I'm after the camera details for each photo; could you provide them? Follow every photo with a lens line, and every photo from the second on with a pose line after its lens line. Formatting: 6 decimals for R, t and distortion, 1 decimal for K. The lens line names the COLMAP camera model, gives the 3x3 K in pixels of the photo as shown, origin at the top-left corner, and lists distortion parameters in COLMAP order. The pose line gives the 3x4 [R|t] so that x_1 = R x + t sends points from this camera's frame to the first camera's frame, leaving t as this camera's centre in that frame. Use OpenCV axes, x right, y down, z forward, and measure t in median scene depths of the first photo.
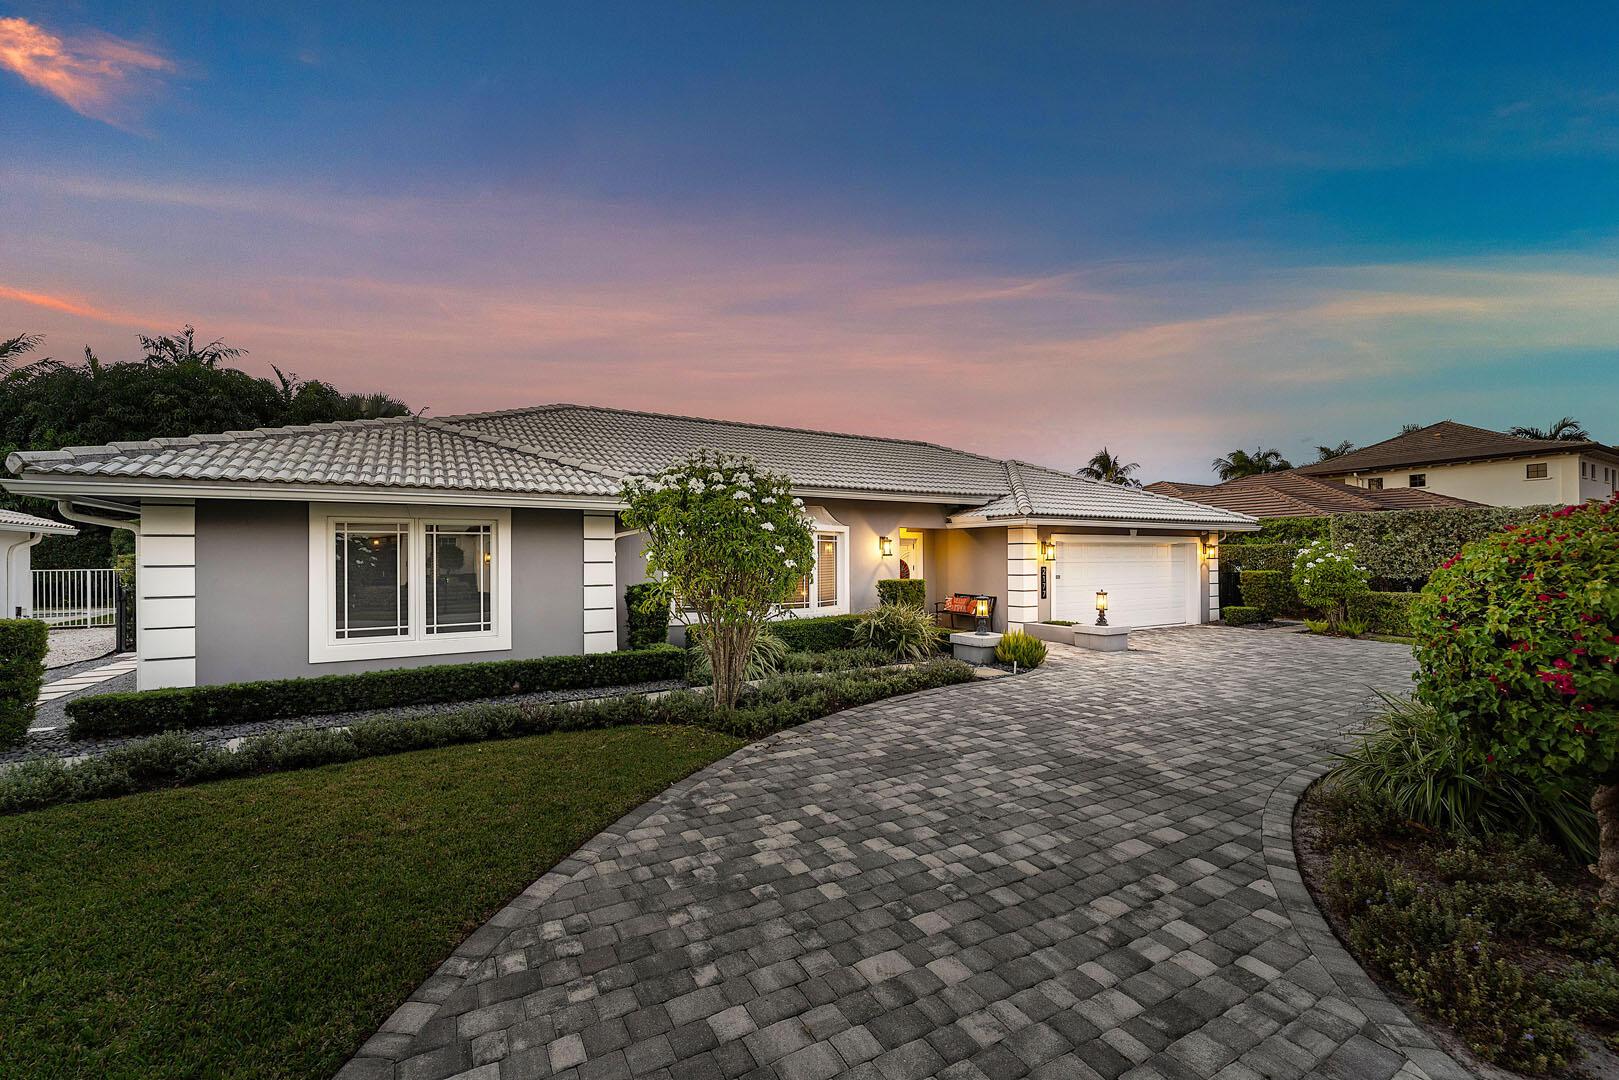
lens RADIAL K [[668.4, 0, 815.7], [0, 668.4, 554.4], [0, 0, 1]] dist [0.002426, 0.000128]
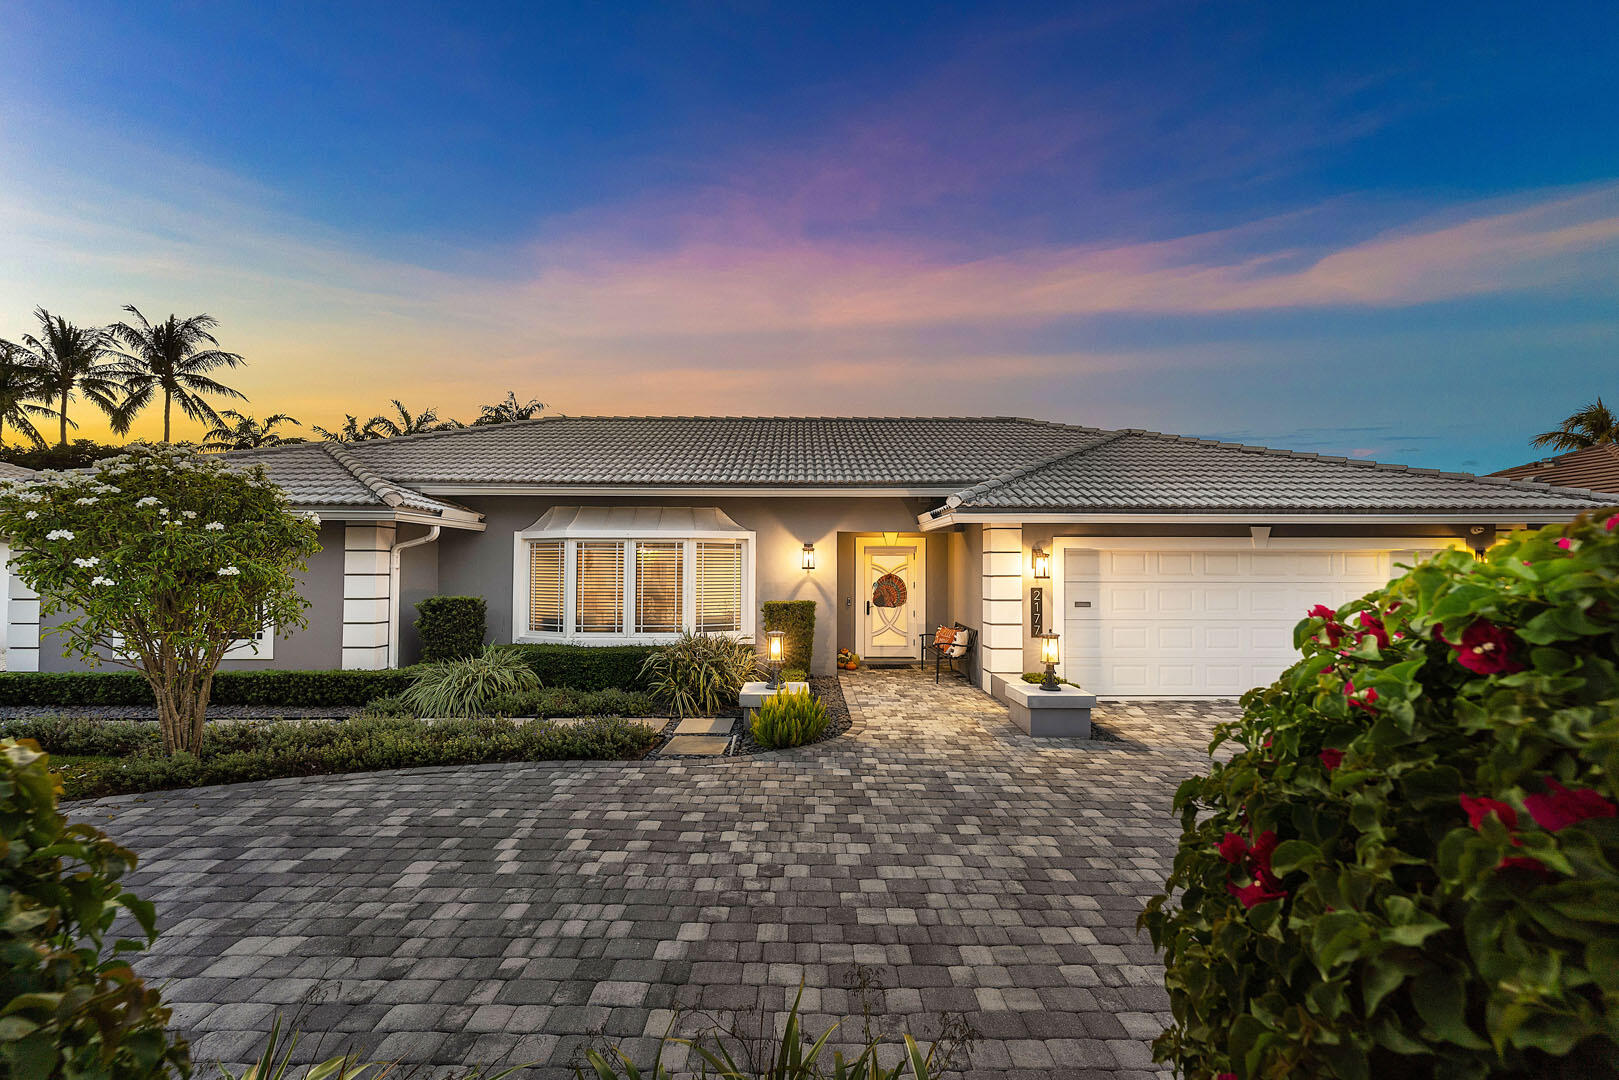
lens RADIAL K [[666.5, 0, 828.4], [0, 666.5, 540.7], [0, 0, 1]] dist [0.001602, 0.000284]
pose [[0.860979, -0.014215, -0.508442, 0.562280], [-0.002789, 0.999462, -0.032665, -0.006117], [0.508633, 0.029542, 0.860477, 0.386213]]
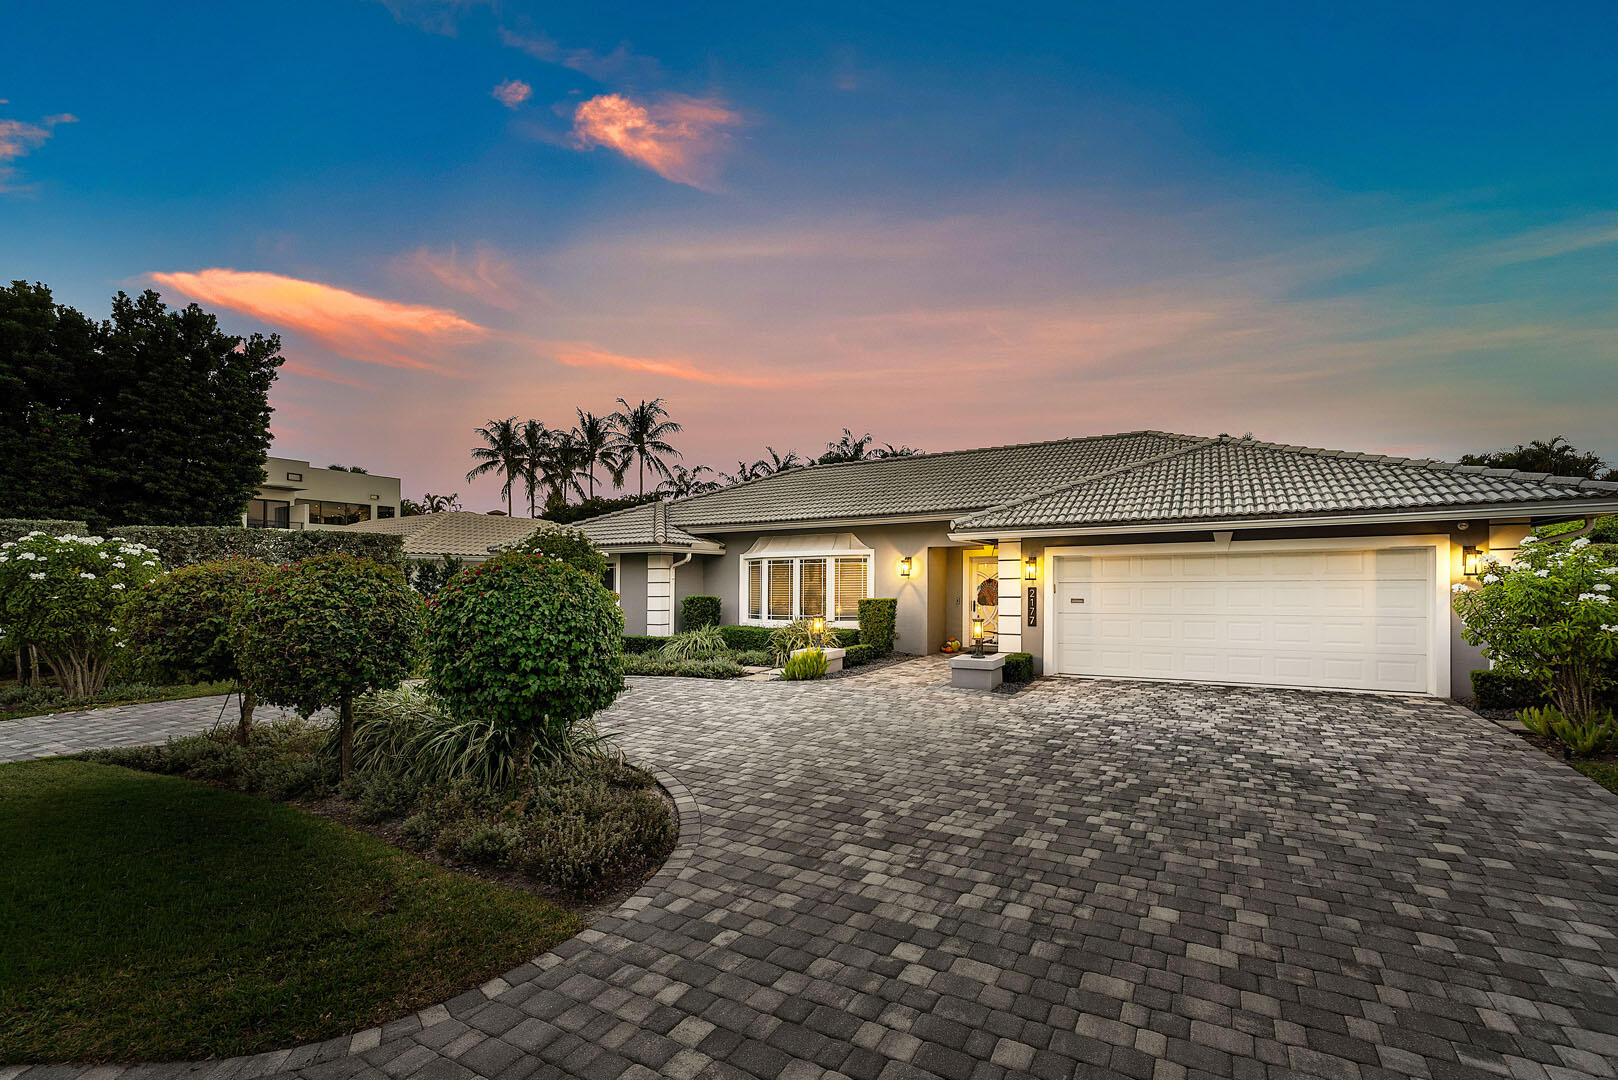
lens RADIAL K [[666.1, 0, 827.9], [0, 666.1, 540.7], [0, 0, 1]] dist [0.001602, 0.000284]
pose [[0.494806, -0.051299, -0.867488, 1.061621], [0.014398, 0.998603, -0.050841, -0.001262], [0.868884, 0.012666, 0.494854, 0.417191]]
